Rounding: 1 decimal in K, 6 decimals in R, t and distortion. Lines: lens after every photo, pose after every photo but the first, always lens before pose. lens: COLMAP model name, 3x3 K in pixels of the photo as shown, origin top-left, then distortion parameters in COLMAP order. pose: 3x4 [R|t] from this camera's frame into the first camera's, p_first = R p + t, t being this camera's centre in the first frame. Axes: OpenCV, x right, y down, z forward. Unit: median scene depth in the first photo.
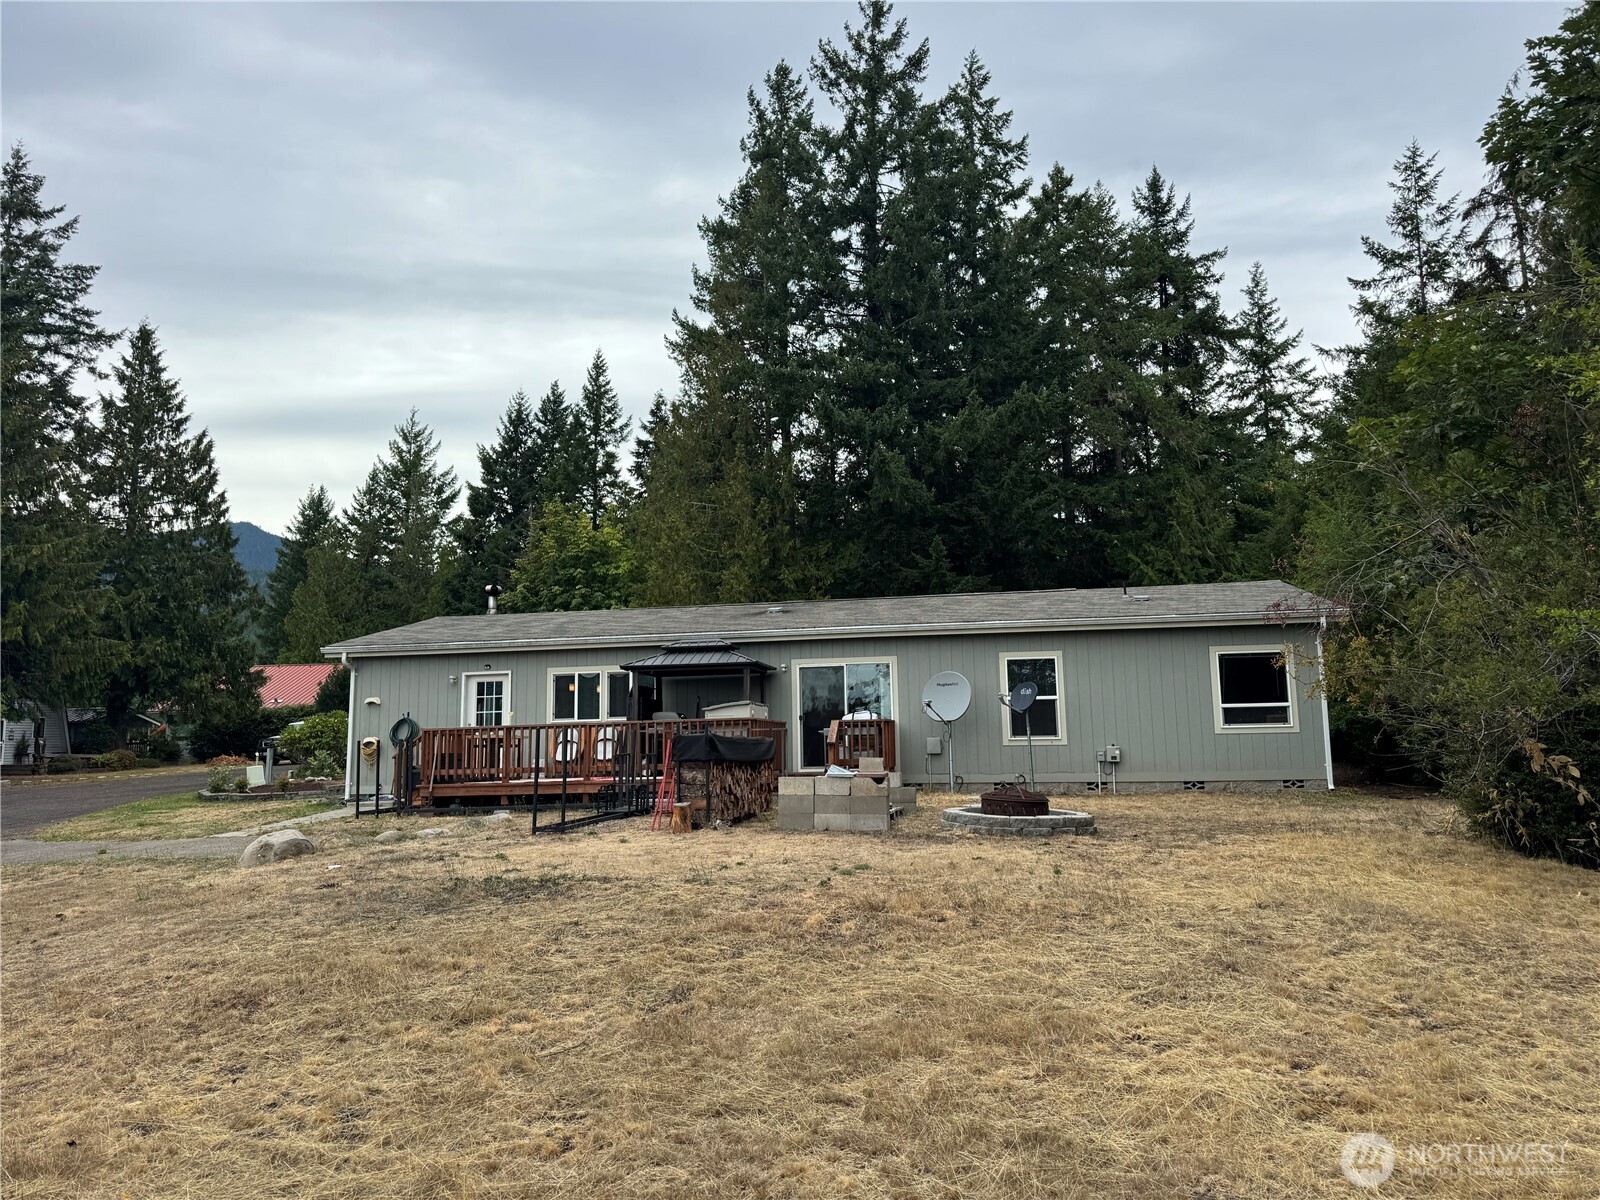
lens RADIAL K [[1133.6, 0, 805.4], [0, 1133.6, 597.7], [0, 0, 1]] dist [0.139517, -0.225441]
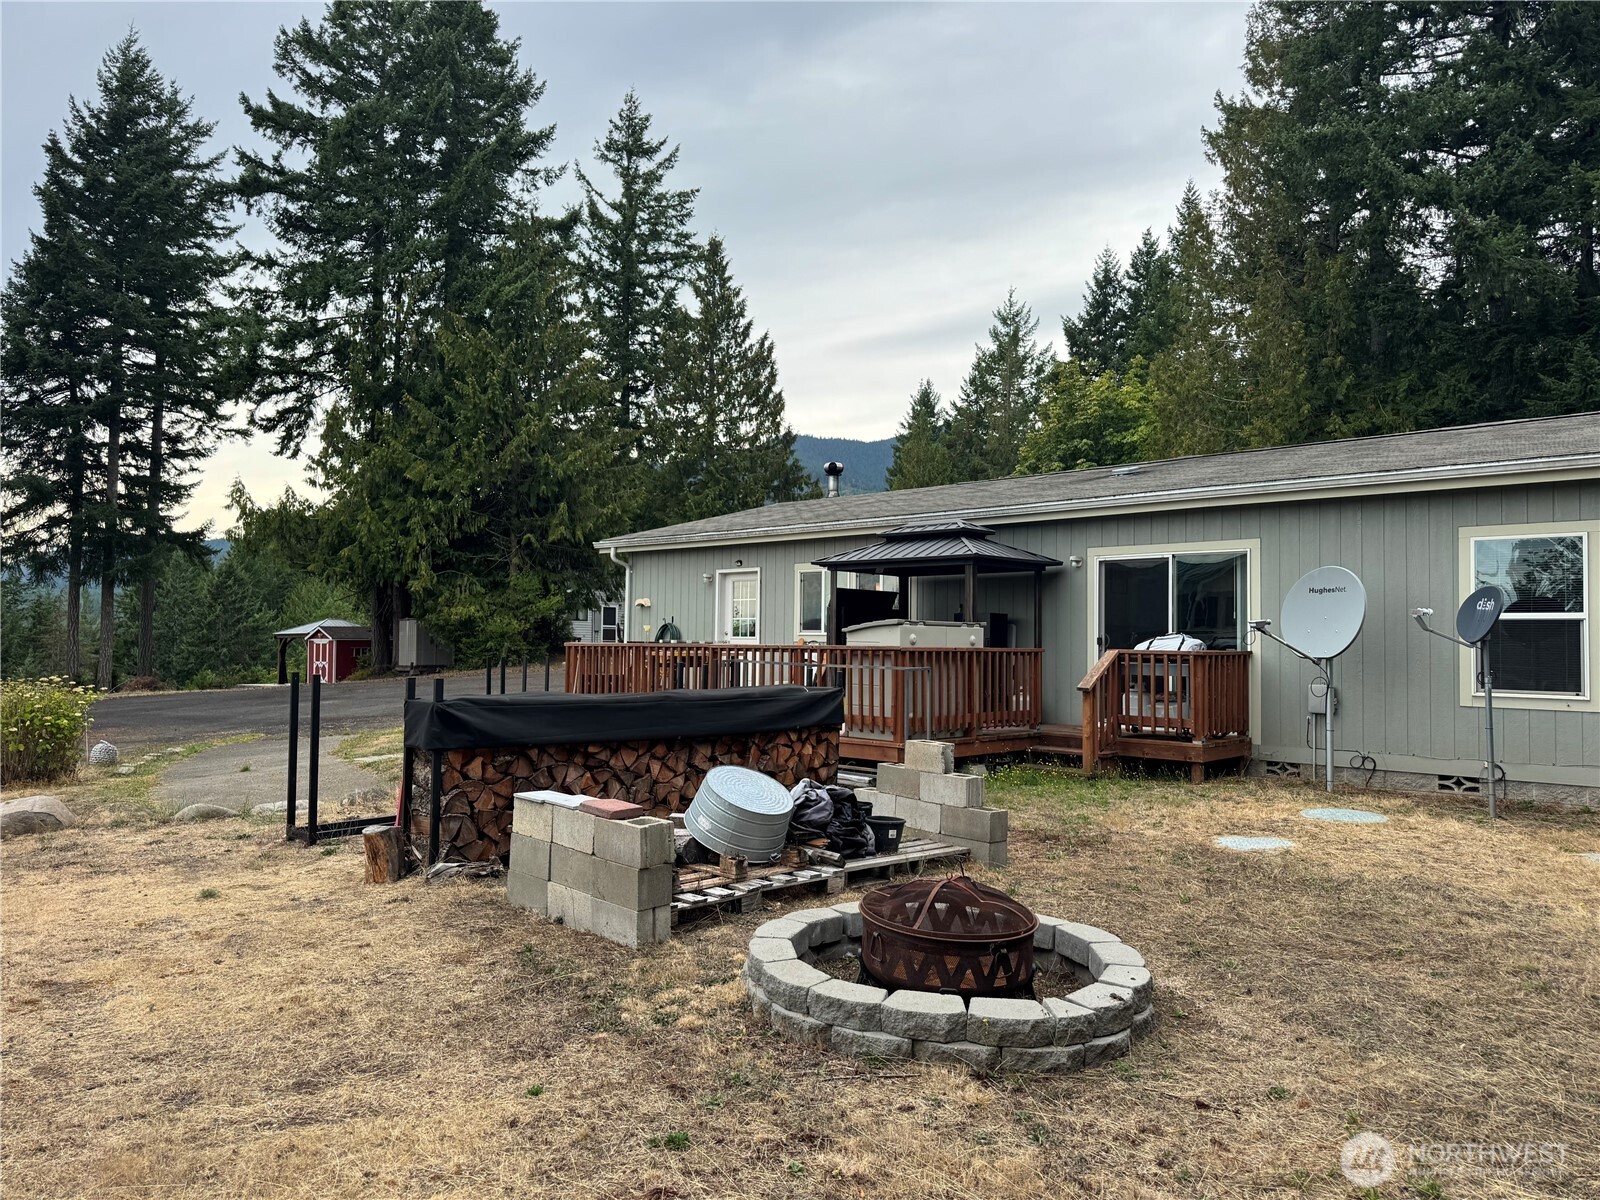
lens RADIAL K [[1133.6, 0, 805.4], [0, 1133.6, 597.7], [0, 0, 1]] dist [0.139517, -0.225441]
pose [[0.840205, 0.002130, -0.542265, 0.057197], [0.052015, 0.995065, 0.084501, 0.006279], [0.539769, -0.099204, 0.835947, 0.117206]]
